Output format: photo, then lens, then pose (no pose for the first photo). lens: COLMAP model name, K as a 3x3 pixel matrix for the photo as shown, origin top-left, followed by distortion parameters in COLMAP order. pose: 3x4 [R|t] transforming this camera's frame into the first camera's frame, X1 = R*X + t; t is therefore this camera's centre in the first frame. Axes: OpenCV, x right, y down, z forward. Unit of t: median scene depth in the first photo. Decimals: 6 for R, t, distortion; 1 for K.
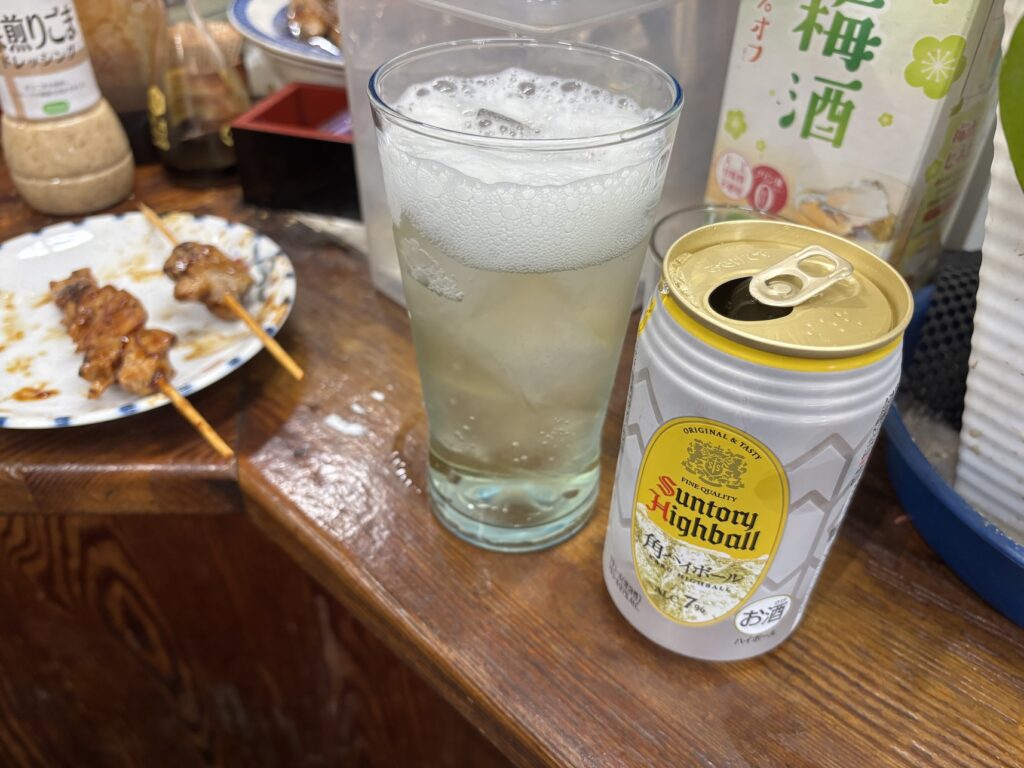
lens RADIAL K [[794.0, 0, 510.5], [0, 794.0, 393.8], [0, 0, 1]] dist [0.007516, -0.032310]
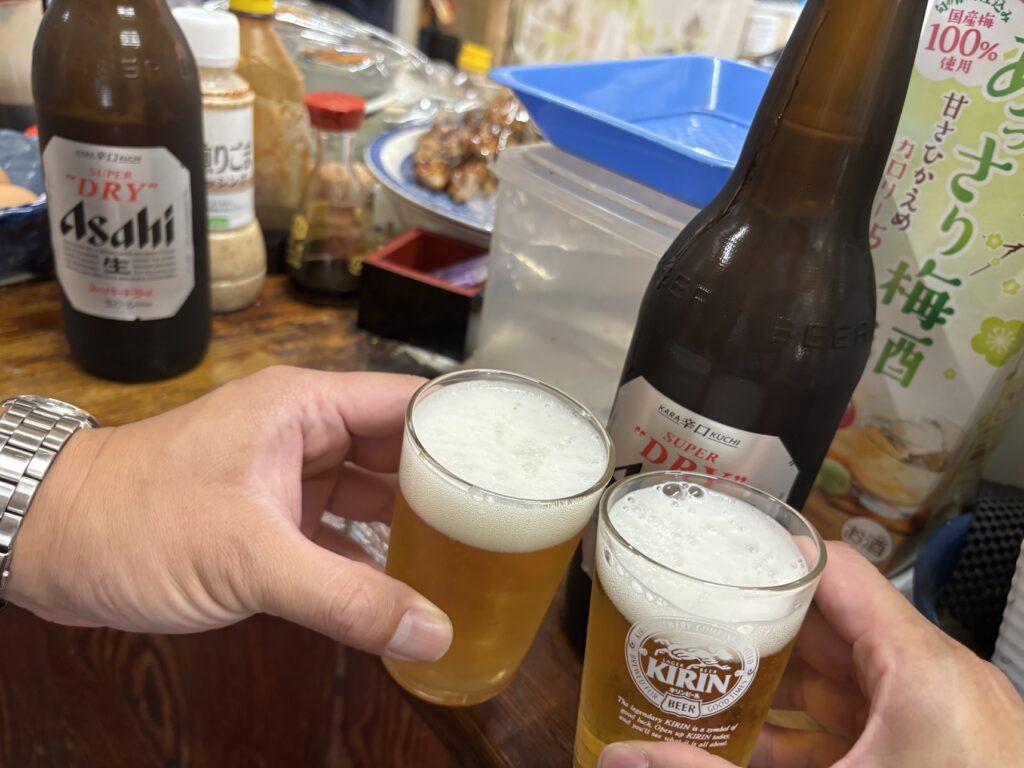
lens RADIAL K [[794.0, 0, 514.6], [0, 794.0, 388.4], [0, 0, 1]] dist [0.007516, -0.032310]
pose [[0.986151, 0.165771, -0.005126, -0.142693], [-0.164725, 0.975401, -0.146488, -0.040558], [-0.019284, 0.145303, 0.989199, -0.139919]]
